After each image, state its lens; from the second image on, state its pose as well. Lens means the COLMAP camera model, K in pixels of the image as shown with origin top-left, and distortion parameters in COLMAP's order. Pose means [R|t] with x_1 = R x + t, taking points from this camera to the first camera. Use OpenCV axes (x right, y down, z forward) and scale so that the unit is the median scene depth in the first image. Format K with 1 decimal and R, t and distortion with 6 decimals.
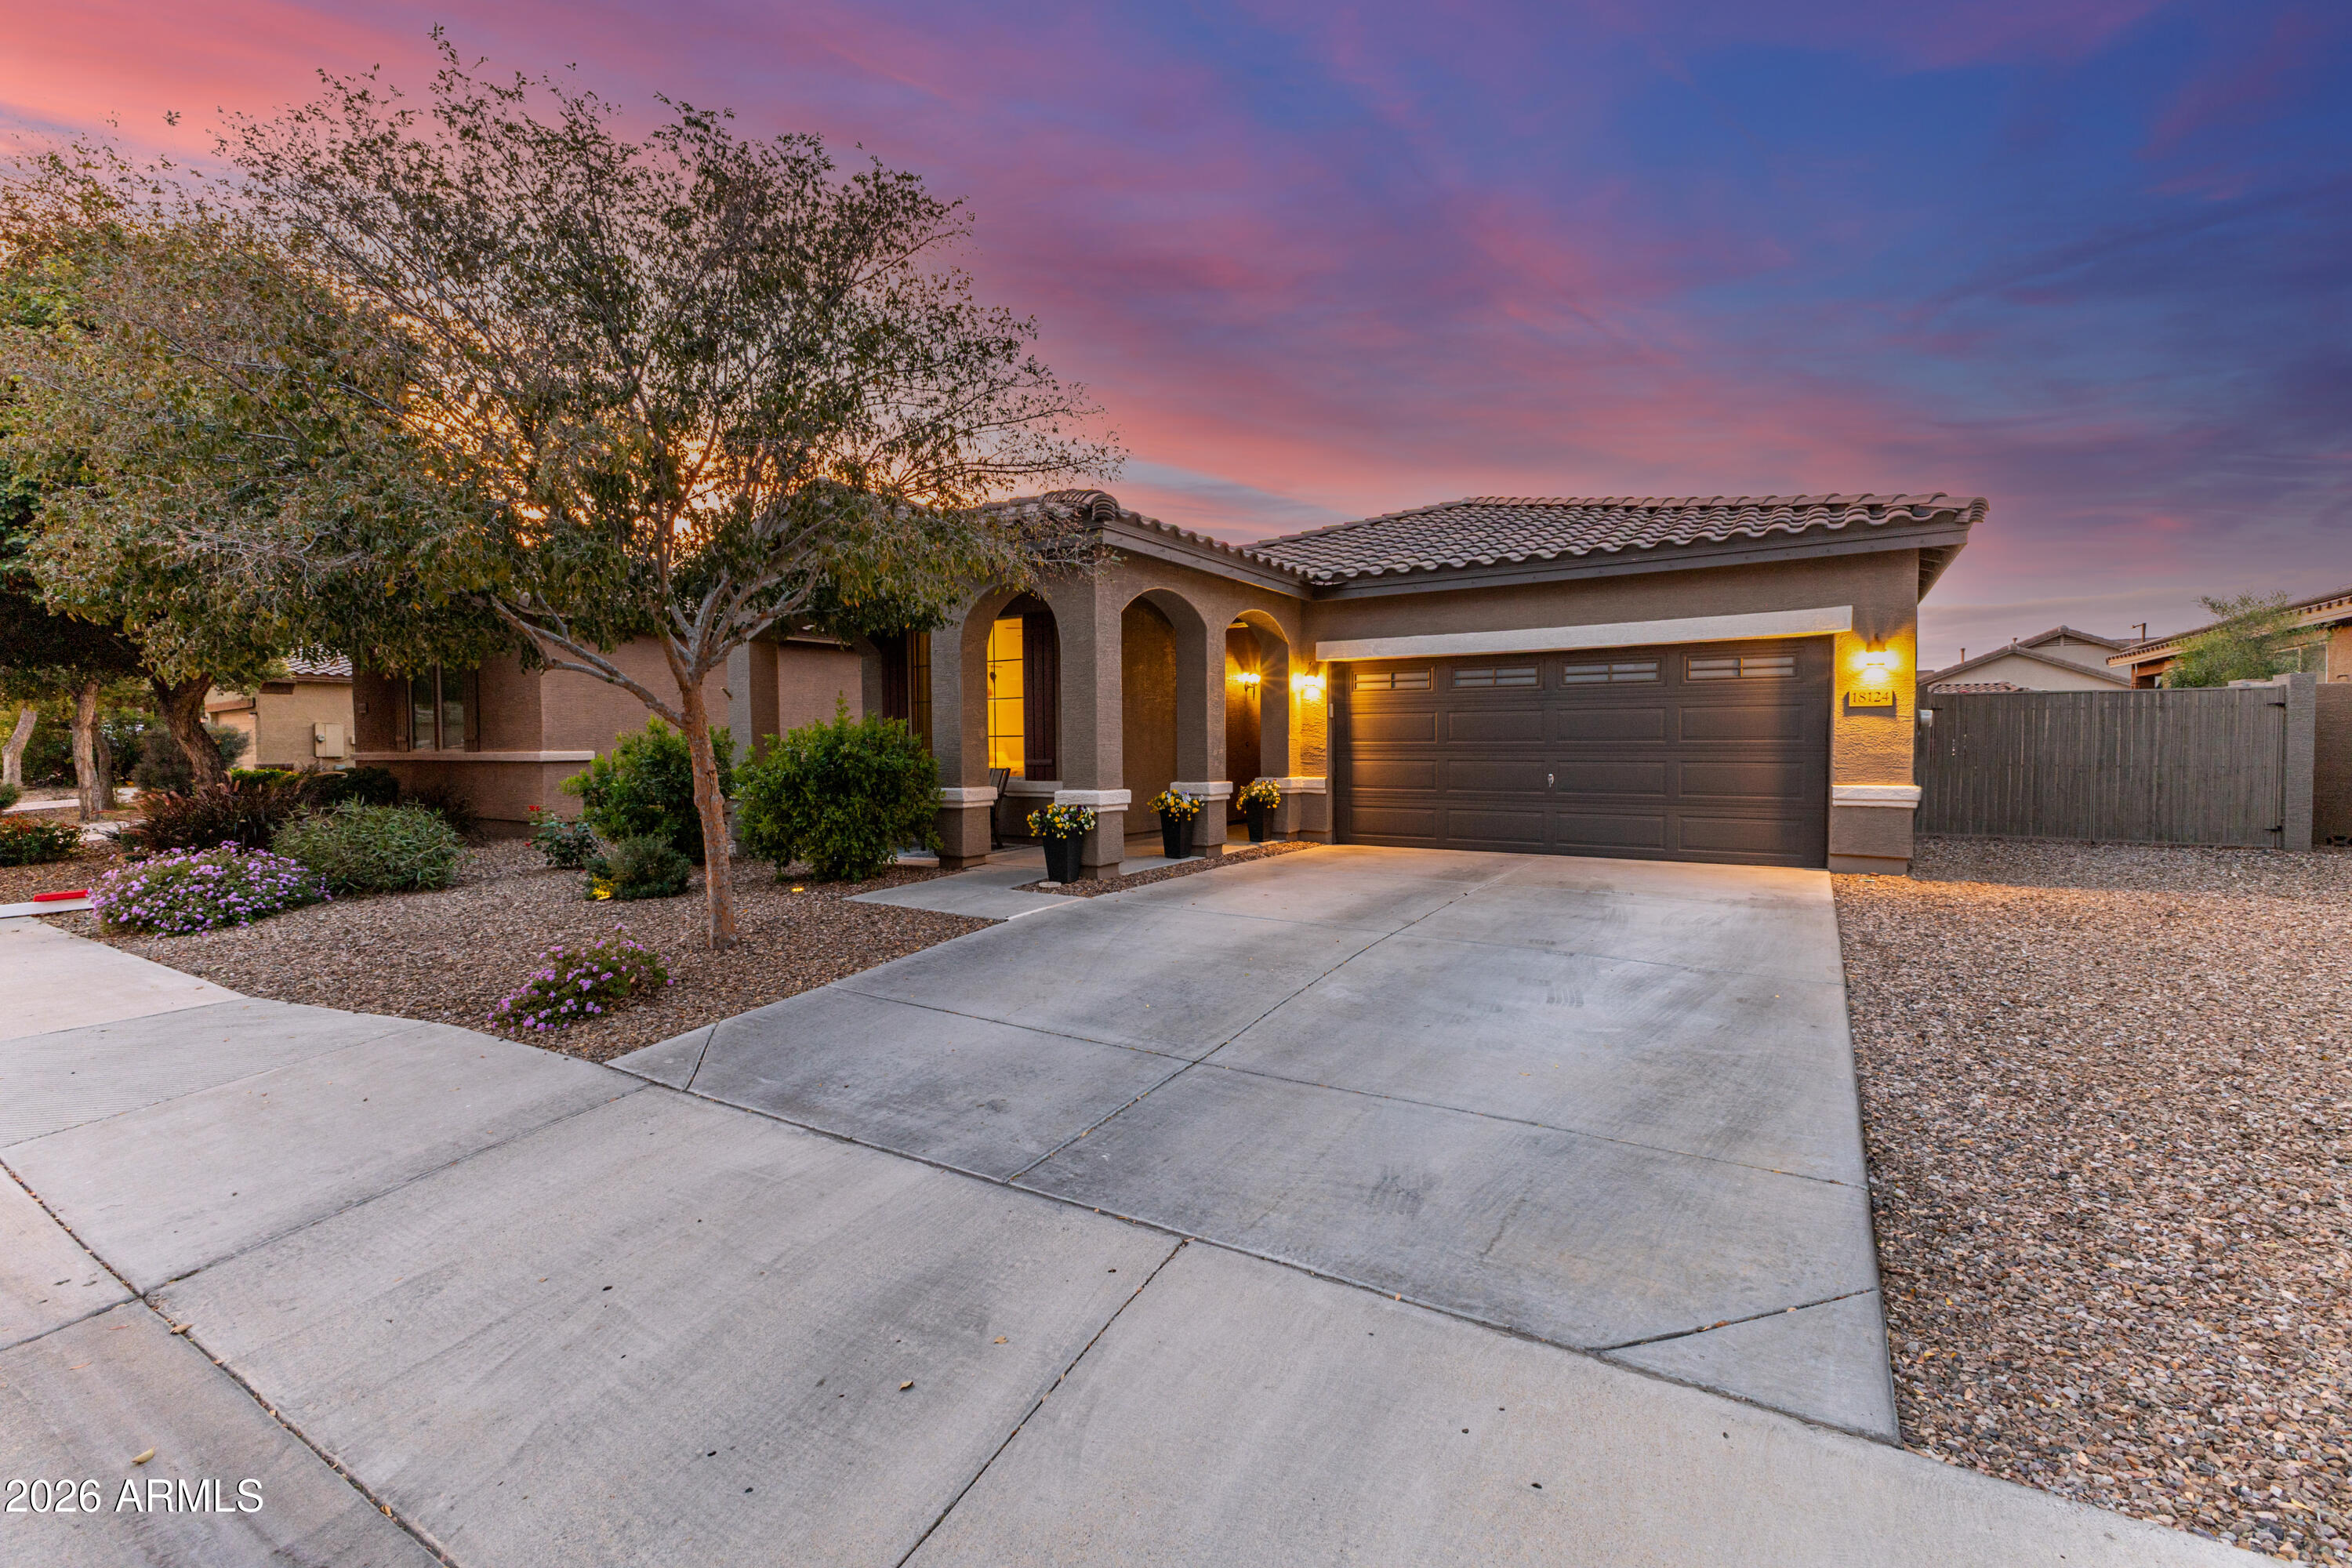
lens RADIAL K [[996.6, 0, 1186.4], [0, 996.6, 780.8], [0, 0, 1]] dist [0.004169, -0.000130]
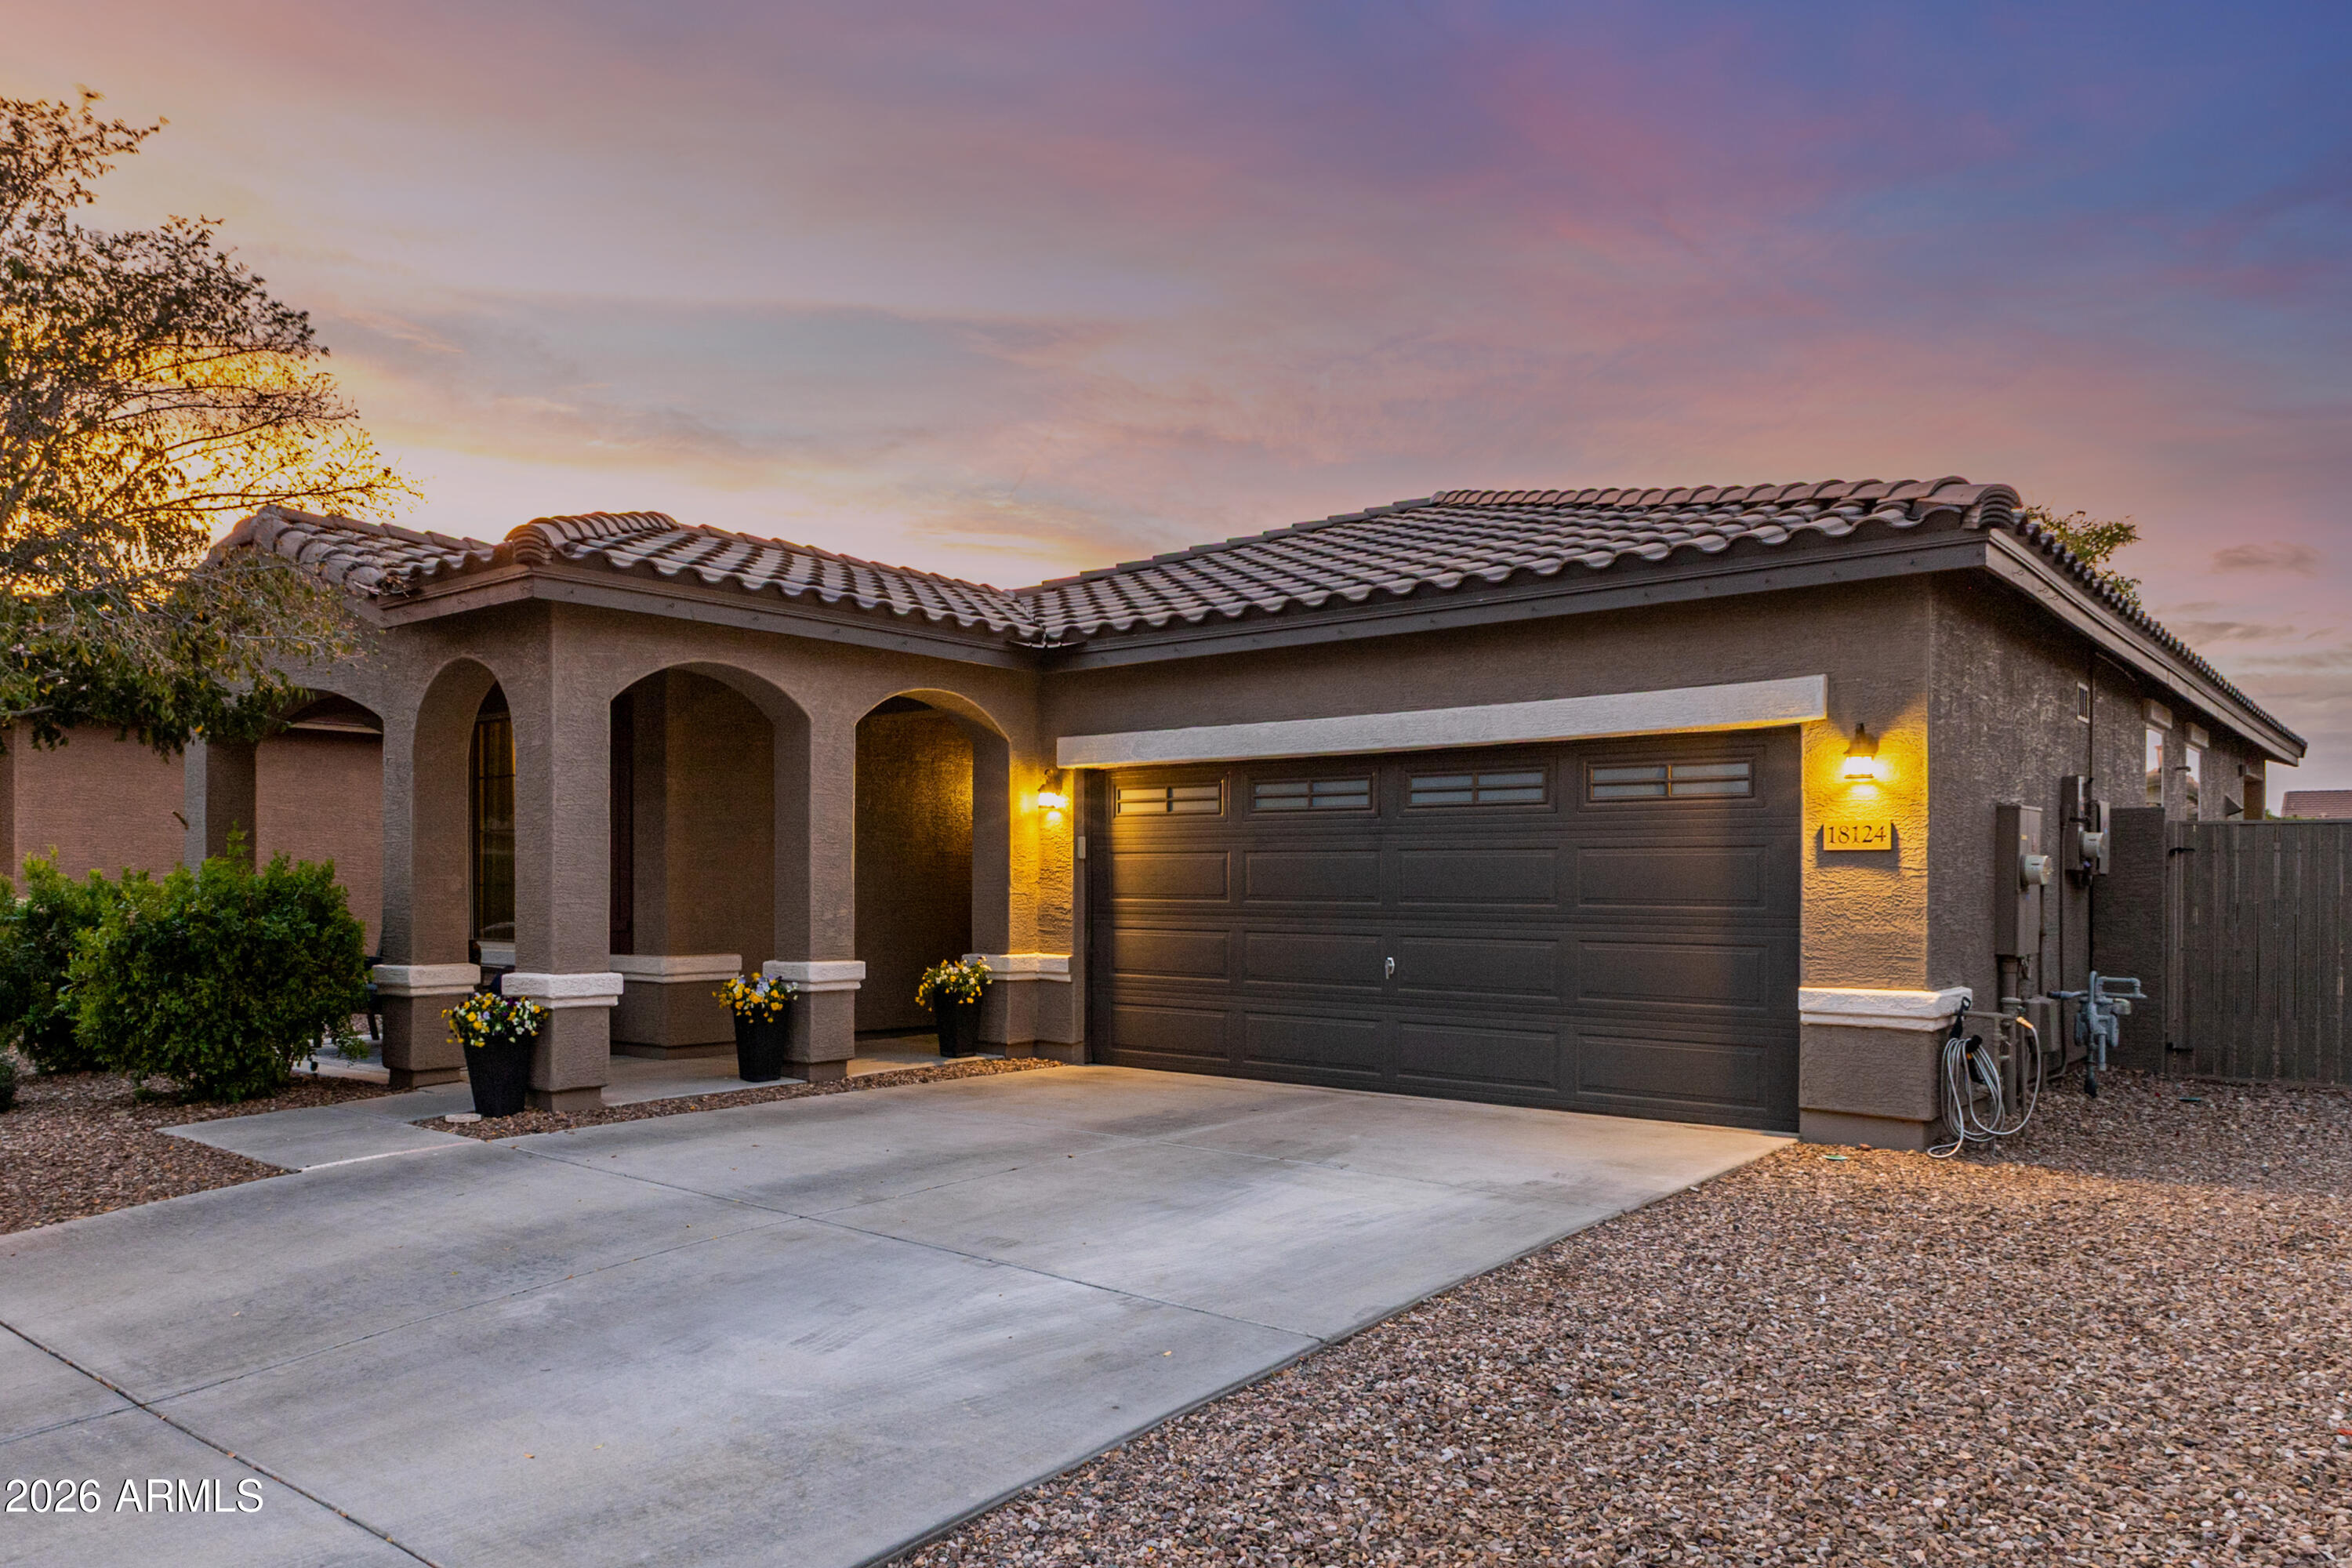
lens RADIAL K [[1605.2, 0, 1065.0], [0, 1605.2, 885.6], [0, 0, 1]] dist [0.008690, 0.000139]
pose [[0.985964, 0.008816, -0.166724, 0.369842], [-0.014687, 0.999314, -0.034011, -0.015624], [0.166310, 0.035982, 0.985417, 0.019768]]
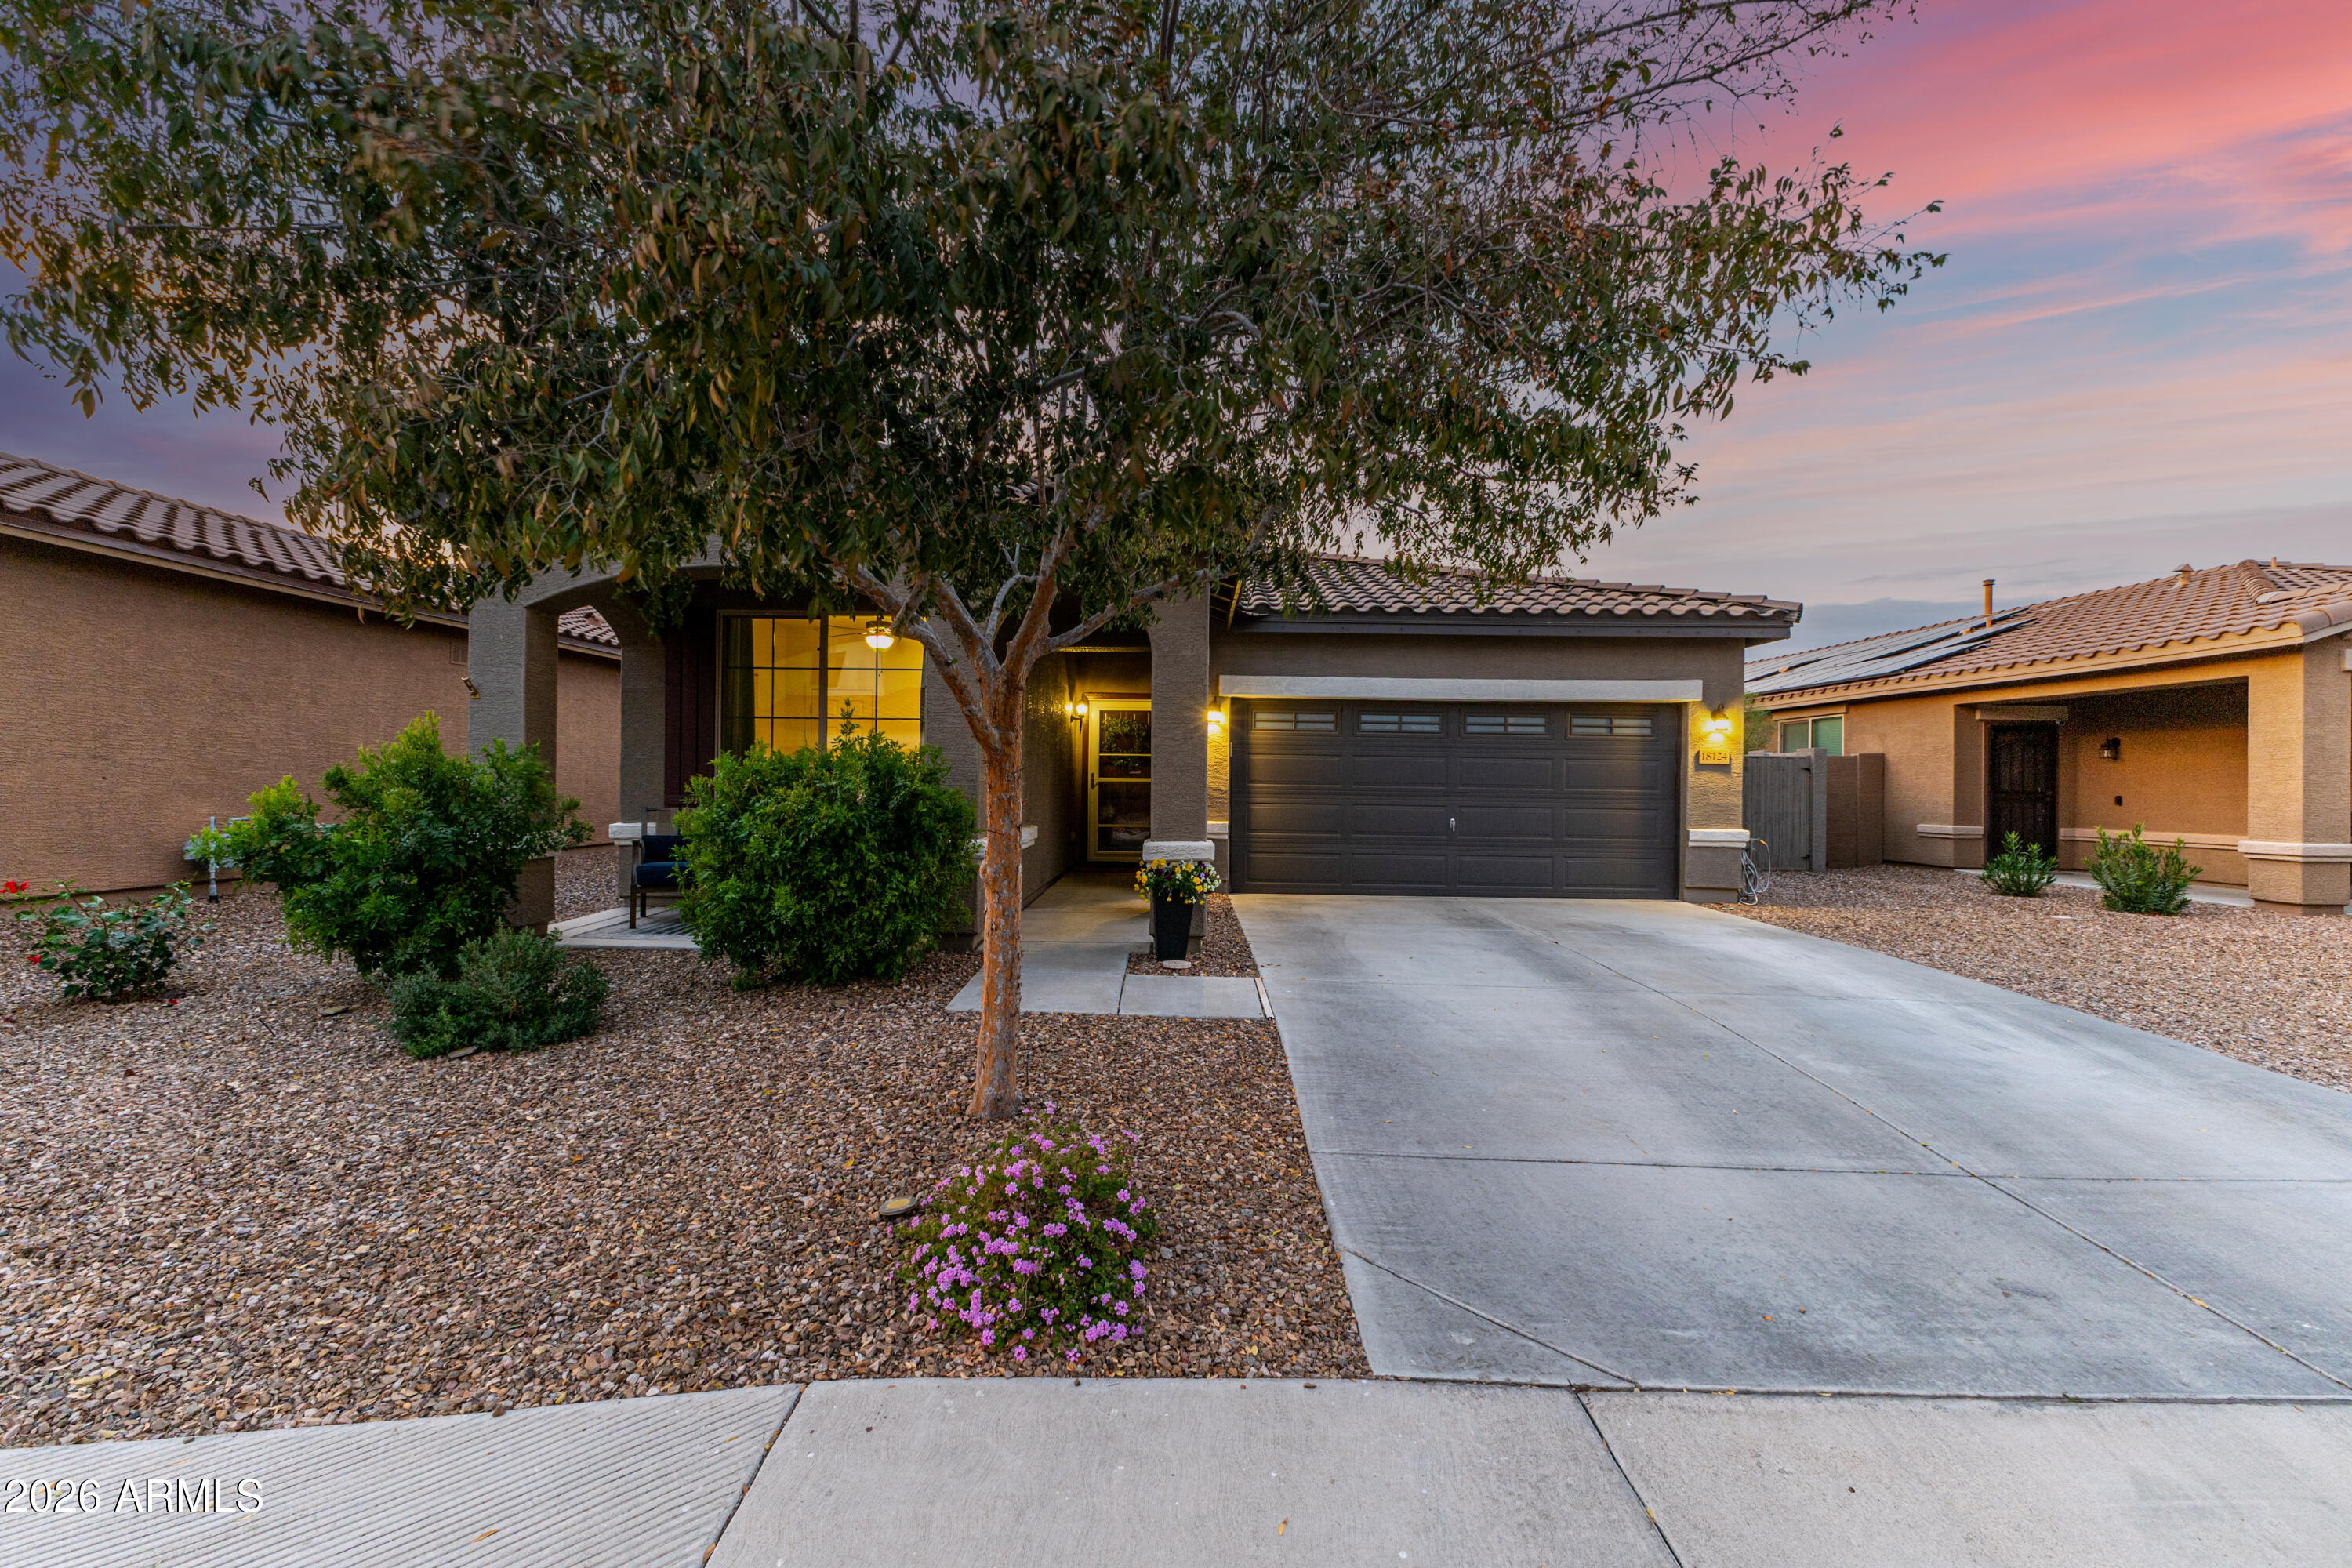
lens RADIAL K [[996.6, 0, 1185.4], [0, 996.6, 775.3], [0, 0, 1]] dist [0.004169, -0.000130]
pose [[0.858693, 0.022827, 0.511982, -0.453984], [-0.001306, 0.999102, -0.042356, -0.008251], [-0.512489, 0.035702, 0.857951, 0.275375]]
